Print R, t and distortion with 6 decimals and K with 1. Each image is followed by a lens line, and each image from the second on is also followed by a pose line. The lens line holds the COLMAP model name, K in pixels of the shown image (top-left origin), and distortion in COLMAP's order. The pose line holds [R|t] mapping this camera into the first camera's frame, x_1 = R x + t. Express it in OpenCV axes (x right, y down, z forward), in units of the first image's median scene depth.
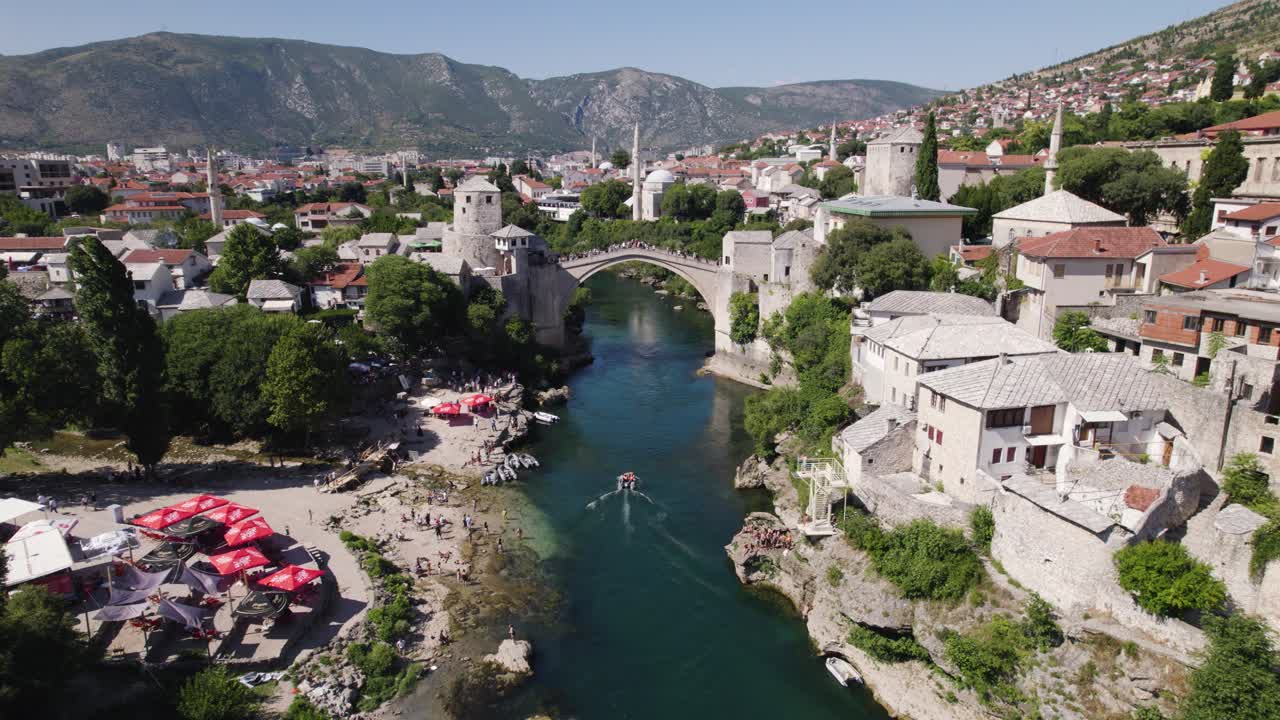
lens RADIAL K [[1026.6, 0, 640.0], [0, 1026.6, 360.0], [0, 0, 1]] dist [-0.001685, -0.000080]
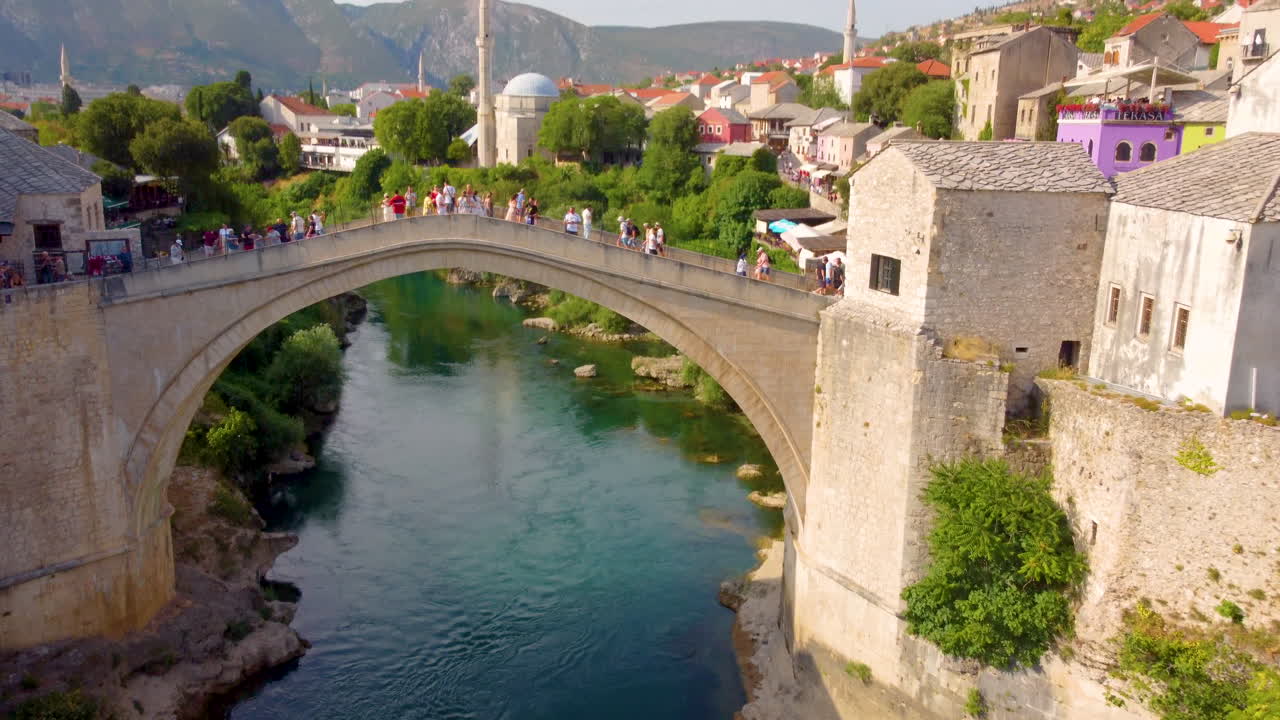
lens RADIAL K [[1026.6, 0, 640.0], [0, 1026.6, 360.0], [0, 0, 1]] dist [-0.001685, -0.000080]
pose [[0.990495, -0.007318, 0.137357, 0.002421], [0.004673, 0.999798, 0.019567, -0.050595], [-0.137473, -0.018740, 0.990328, 0.479397]]
